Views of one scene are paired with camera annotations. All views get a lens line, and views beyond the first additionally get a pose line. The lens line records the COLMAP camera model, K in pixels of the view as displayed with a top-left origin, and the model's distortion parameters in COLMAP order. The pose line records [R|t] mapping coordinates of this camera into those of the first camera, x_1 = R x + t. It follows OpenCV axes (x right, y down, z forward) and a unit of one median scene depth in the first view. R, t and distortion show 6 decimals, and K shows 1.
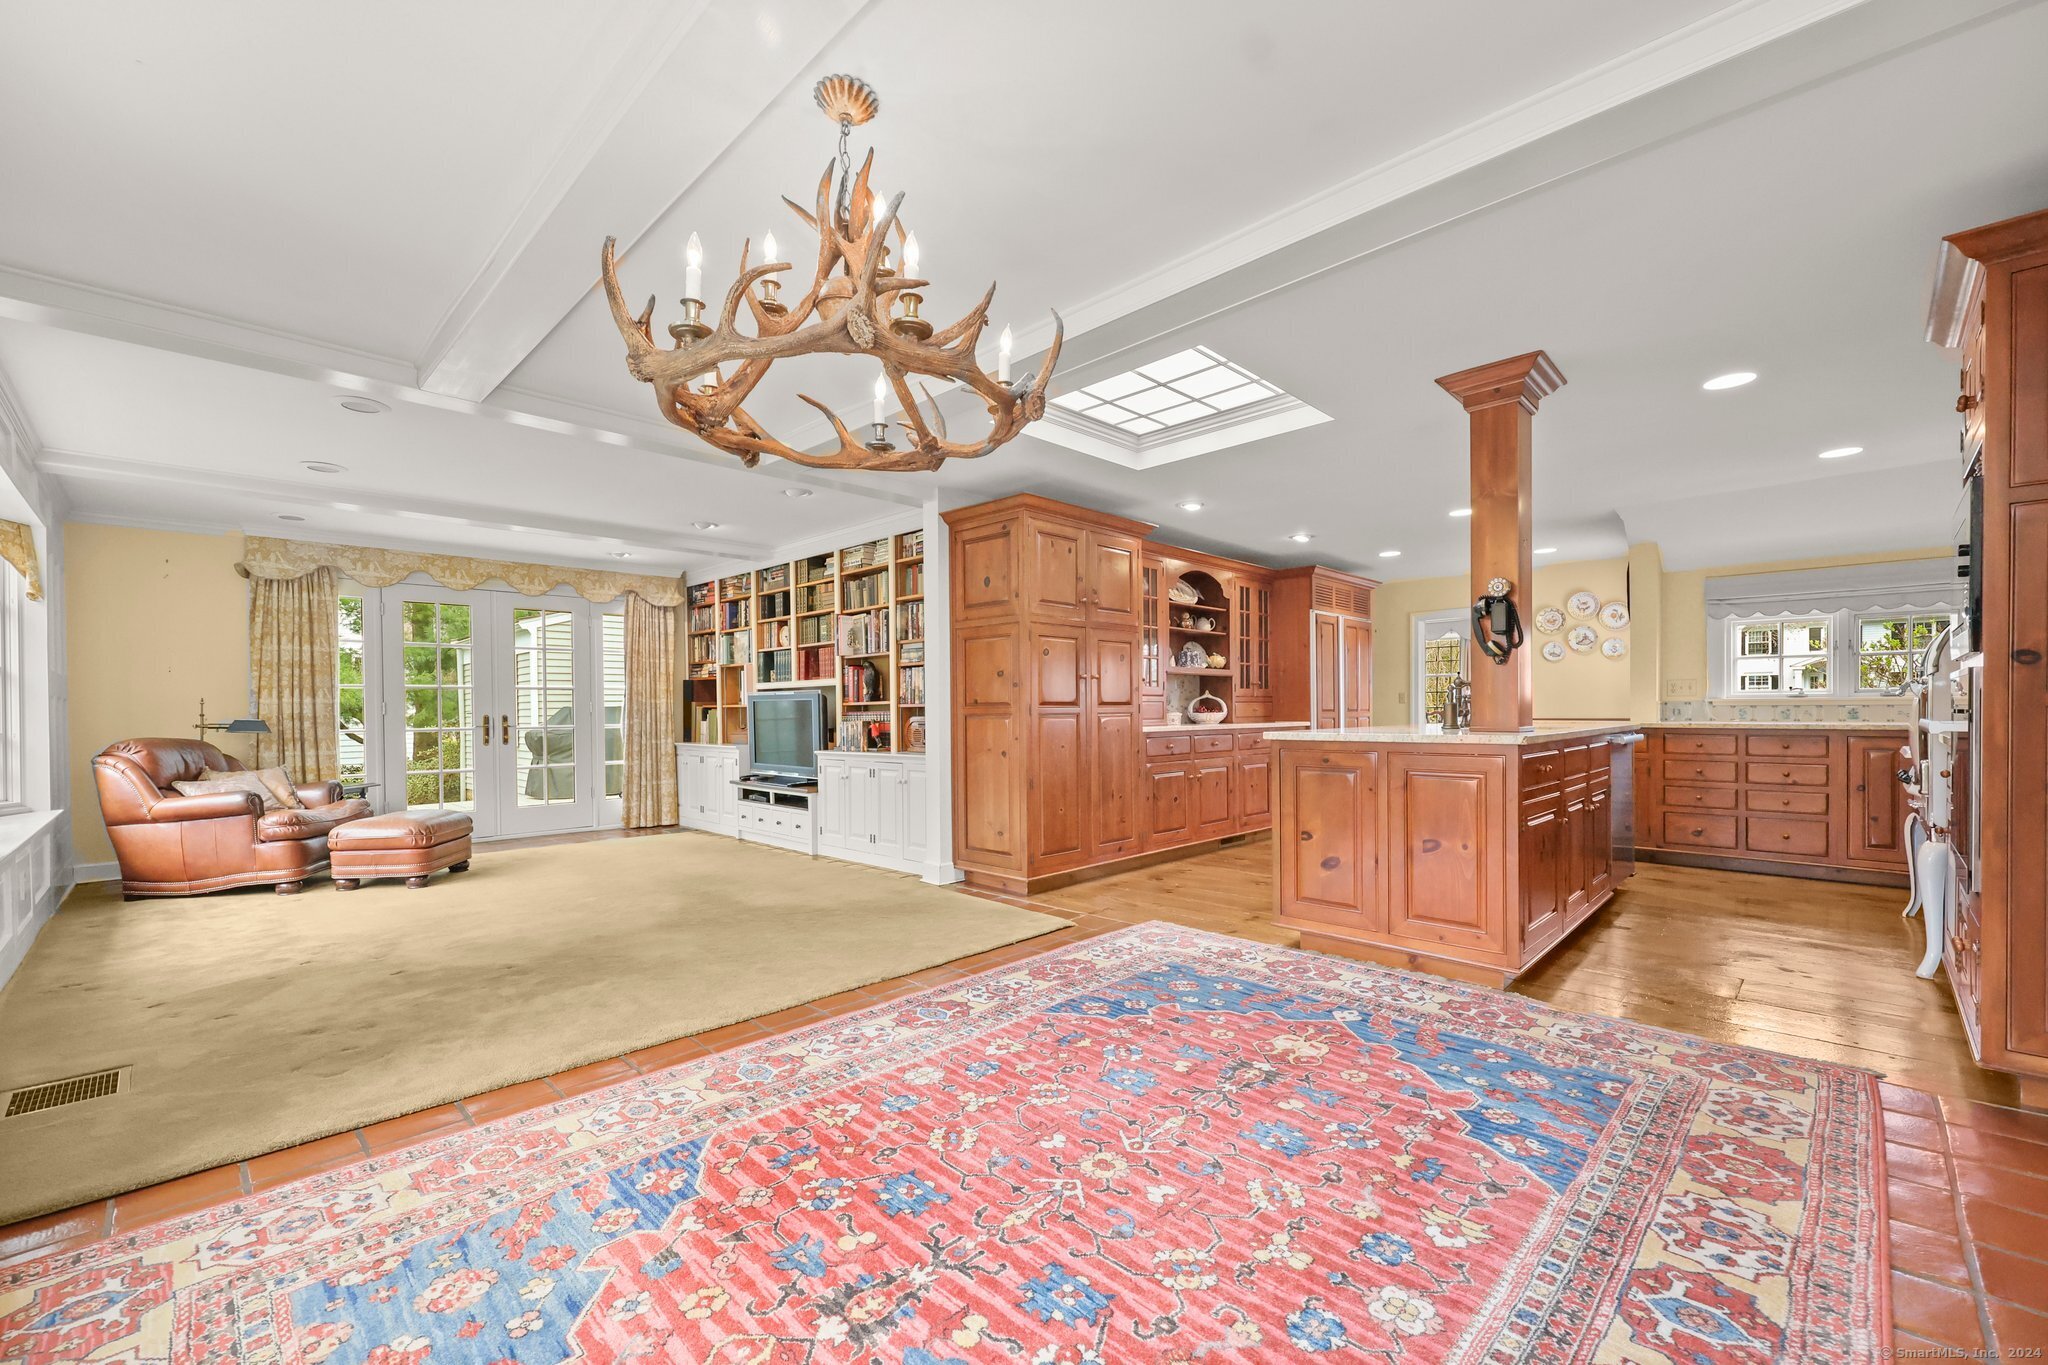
lens RADIAL K [[834.1, 0, 1059.6], [0, 834.1, 706.0], [0, 0, 1]] dist [0.006436, 0.000325]
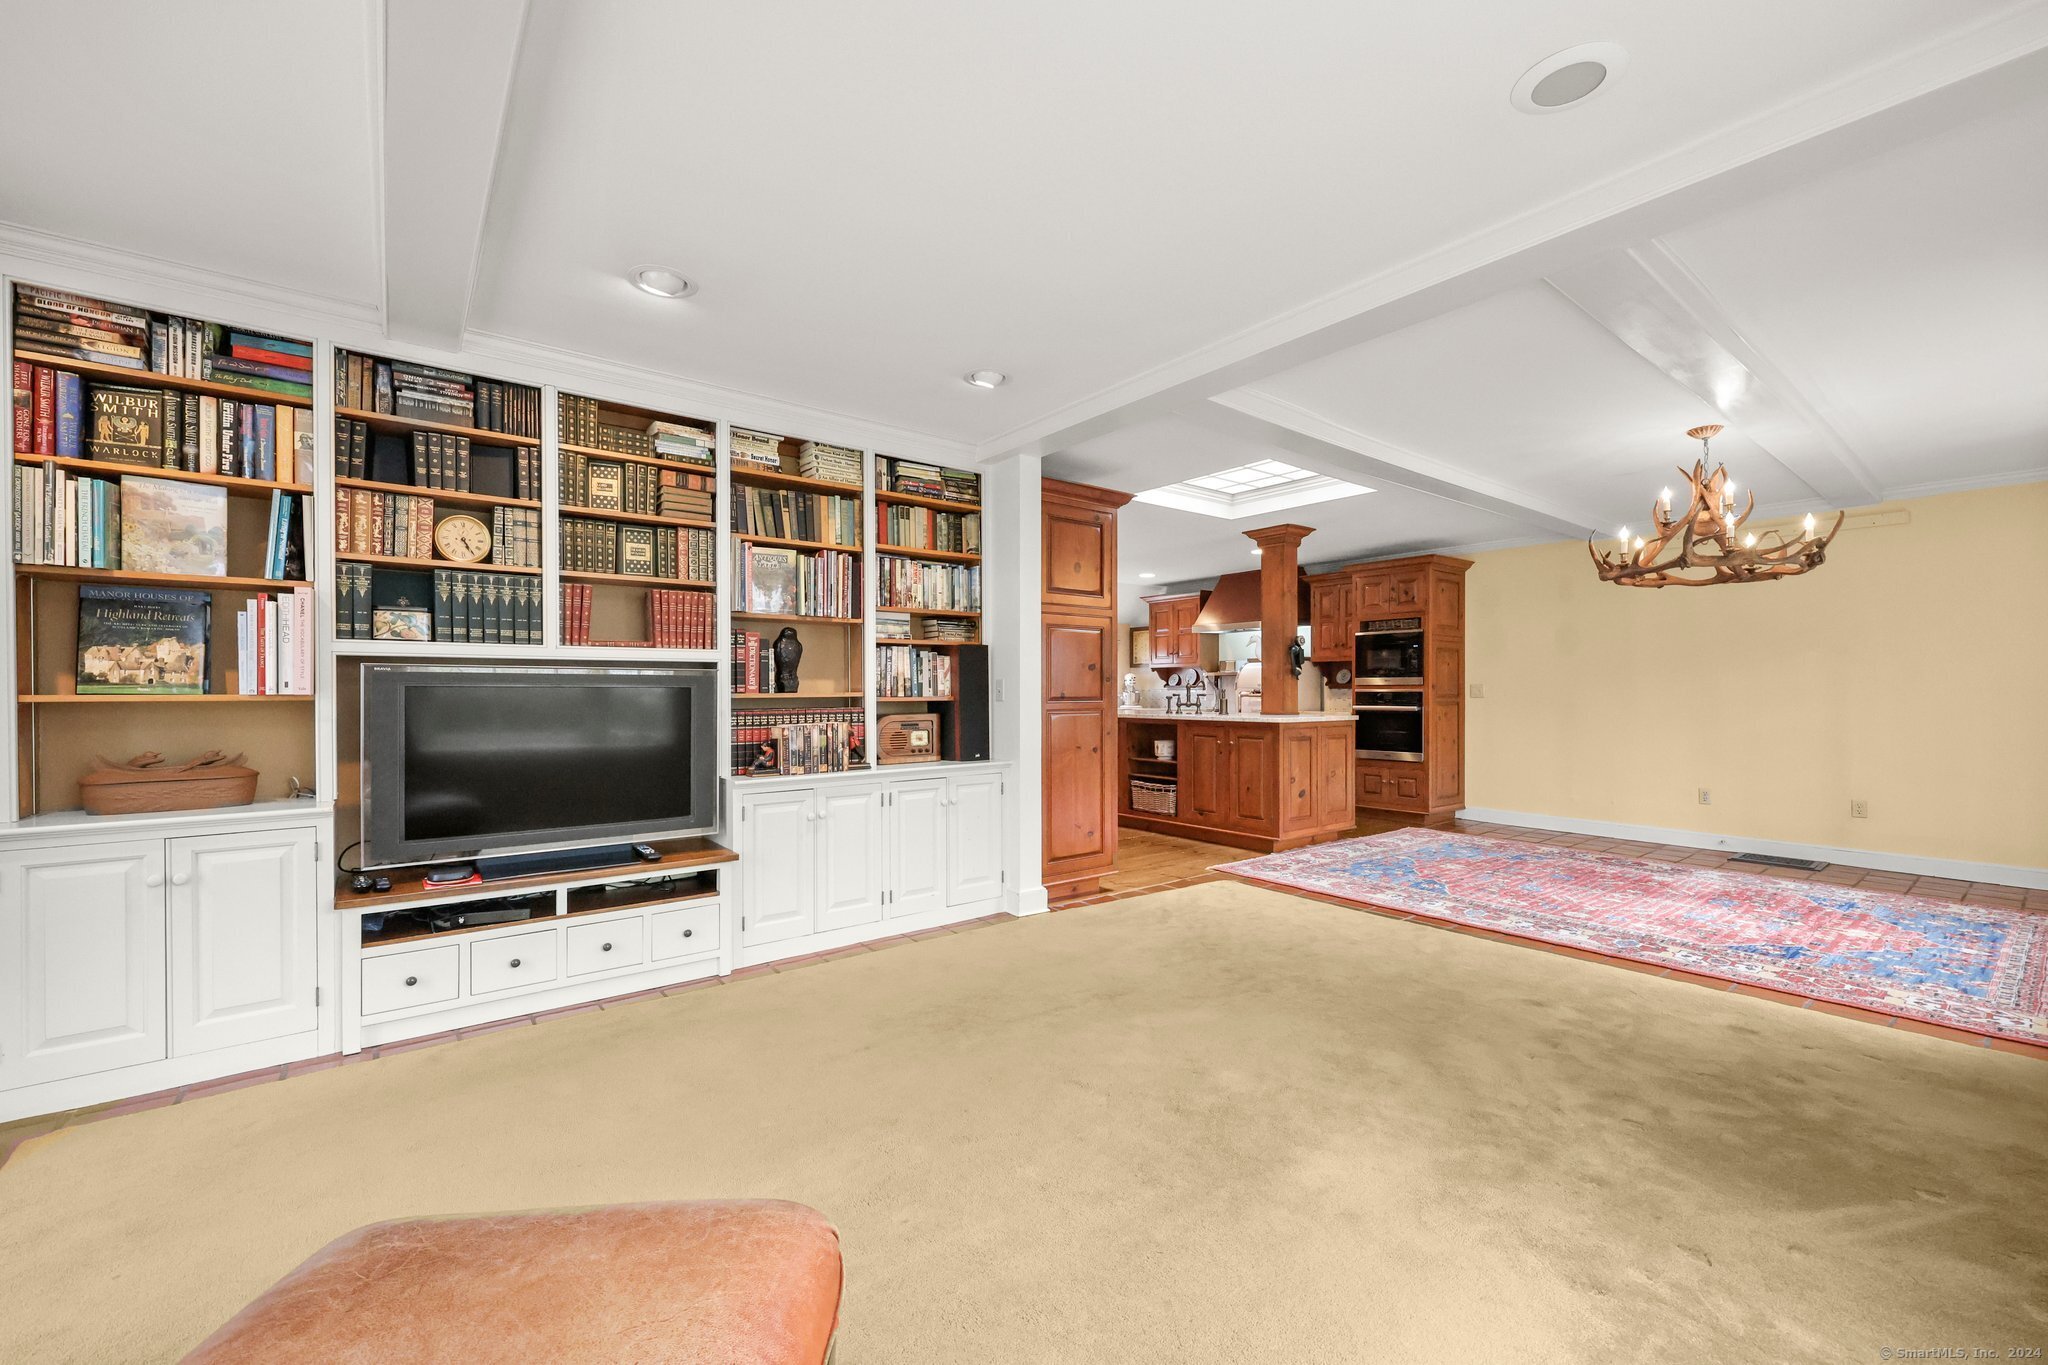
lens RADIAL K [[834.1, 0, 1009.4], [0, 834.1, 681.1], [0, 0, 1]] dist [0.006436, 0.000325]
pose [[0.154546, 0.018462, 0.987813, -1.421010], [-0.005008, 0.999827, -0.017903, -0.005399], [-0.987973, -0.002180, 0.154612, 1.297827]]
